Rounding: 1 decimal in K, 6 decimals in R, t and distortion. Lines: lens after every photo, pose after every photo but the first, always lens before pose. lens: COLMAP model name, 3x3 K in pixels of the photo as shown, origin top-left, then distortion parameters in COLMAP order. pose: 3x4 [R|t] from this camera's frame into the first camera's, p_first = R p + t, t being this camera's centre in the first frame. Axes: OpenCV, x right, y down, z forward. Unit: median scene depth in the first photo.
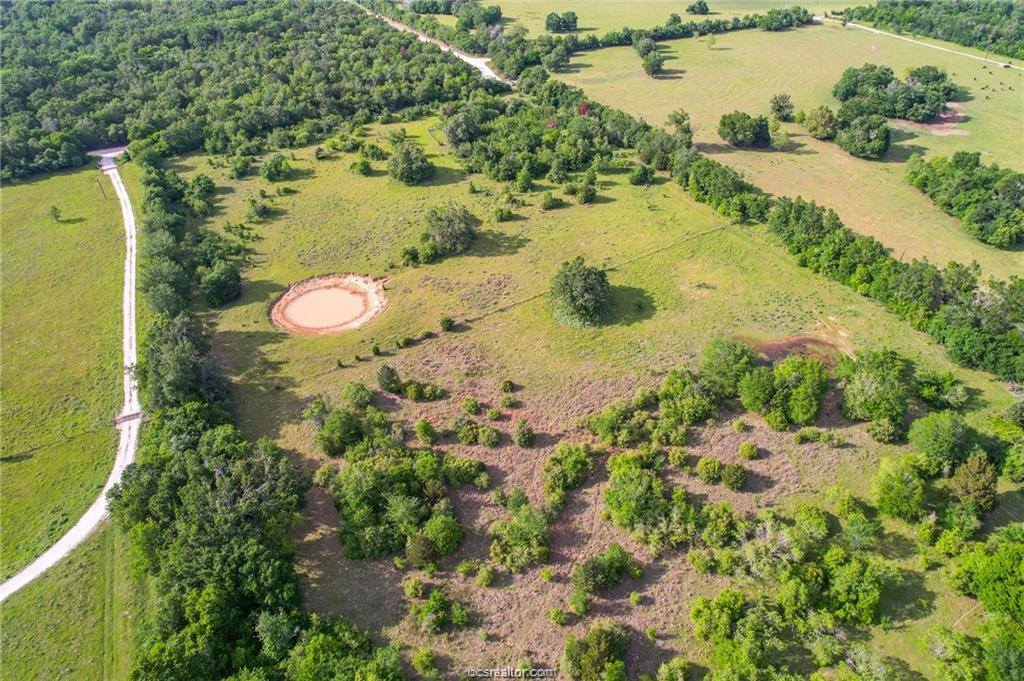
lens RADIAL K [[660.8, 0, 512.0], [0, 660.8, 340.5], [0, 0, 1]] dist [-0.074169, 0.072117]
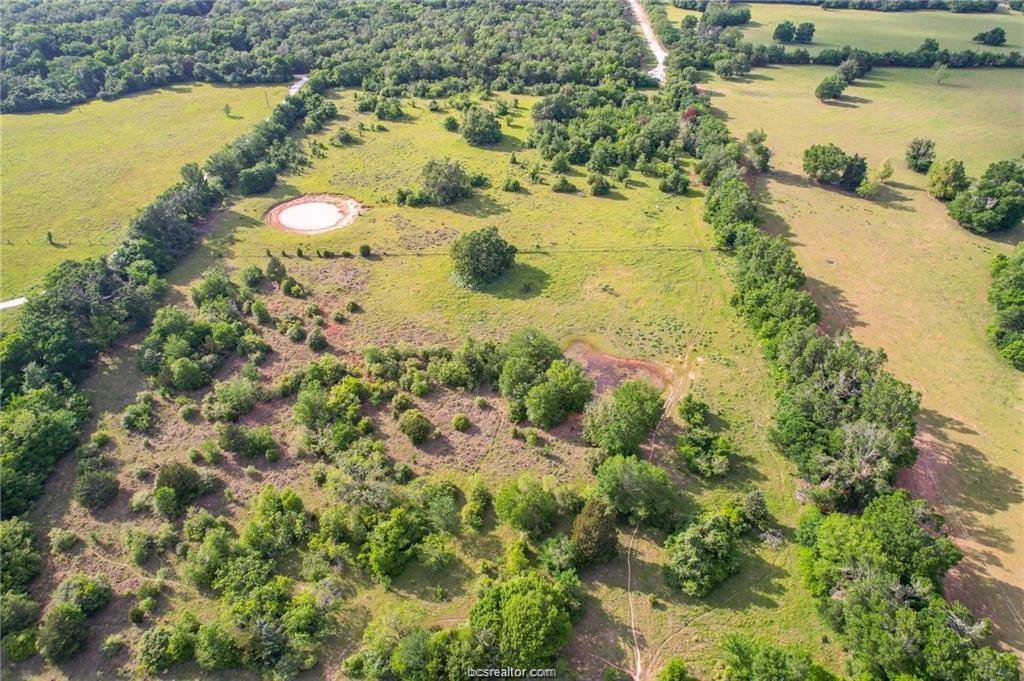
lens RADIAL K [[660.8, 0, 512.0], [0, 660.8, 340.5], [0, 0, 1]] dist [-0.074169, 0.072117]
pose [[0.857254, 0.321267, -0.402371, 0.537401], [-0.318125, 0.944941, 0.076706, -0.038940], [0.404860, 0.062247, 0.912257, 0.049419]]
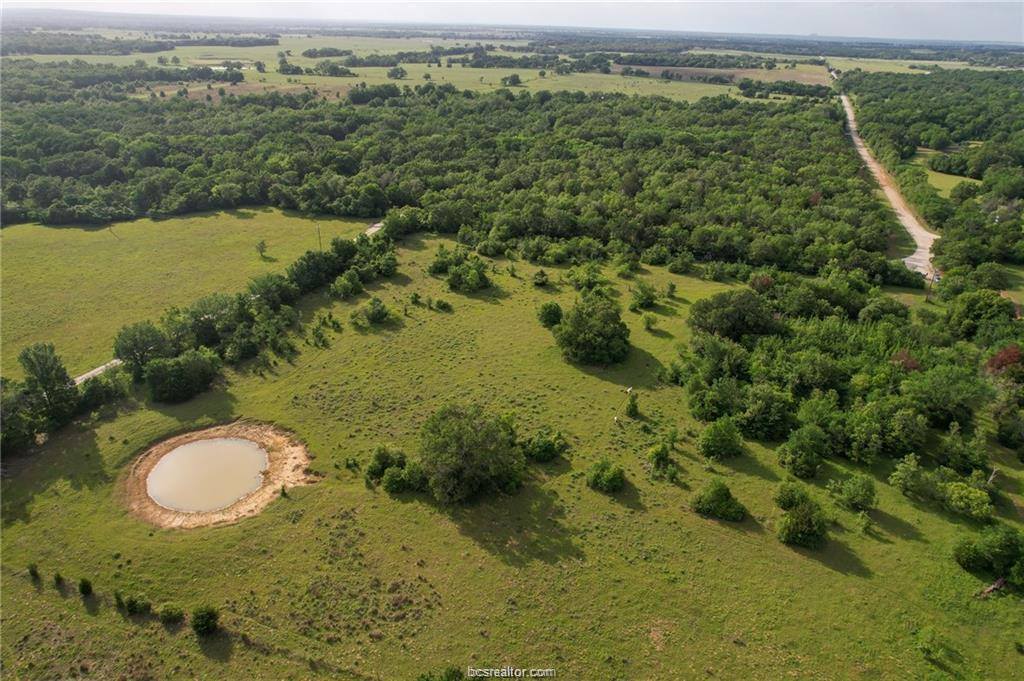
lens RADIAL K [[660.8, 0, 512.0], [0, 660.8, 340.5], [0, 0, 1]] dist [-0.074169, 0.072117]
pose [[0.657978, 0.348094, -0.667754, 0.261220], [-0.469491, 0.882934, -0.002353, -0.269436], [0.588764, 0.315052, 0.744378, 0.588796]]
